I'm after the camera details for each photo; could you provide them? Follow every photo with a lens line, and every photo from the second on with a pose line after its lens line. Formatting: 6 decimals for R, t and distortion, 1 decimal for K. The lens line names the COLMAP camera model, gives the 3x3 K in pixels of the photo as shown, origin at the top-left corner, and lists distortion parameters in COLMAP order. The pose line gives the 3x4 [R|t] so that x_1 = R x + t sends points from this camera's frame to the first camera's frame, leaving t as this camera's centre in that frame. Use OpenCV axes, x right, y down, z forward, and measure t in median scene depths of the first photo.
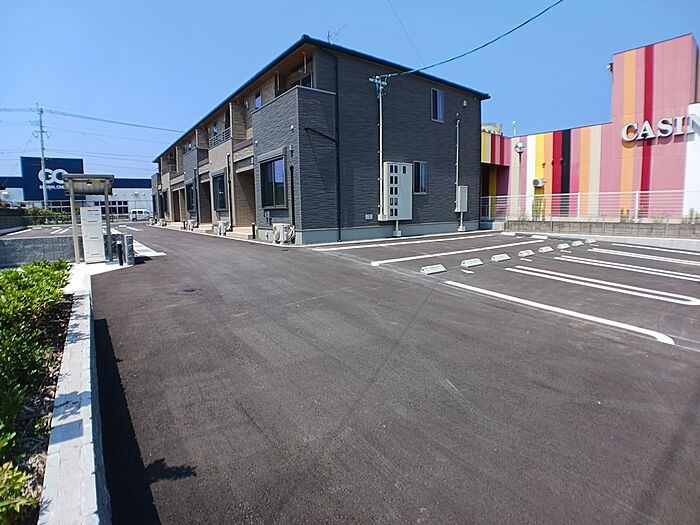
lens RADIAL K [[368.3, 0, 350.0], [0, 368.3, 262.5], [0, 0, 1]] dist [-0.069789, -0.000518]
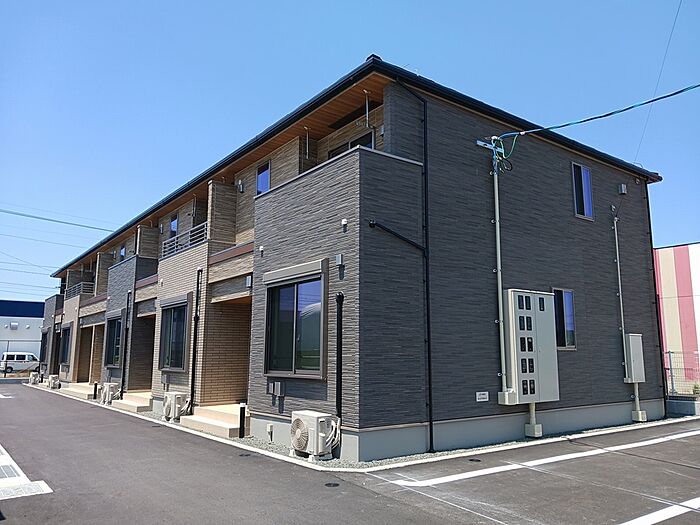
lens RADIAL K [[548.7, 0, 350.0], [0, 548.7, 262.5], [0, 0, 1]] dist [0.011677, -0.001710]
pose [[0.999856, 0.014579, 0.008739, -0.132356], [-0.011300, 0.954174, -0.299040, -0.071675], [-0.012698, 0.298898, 0.954201, 0.235608]]
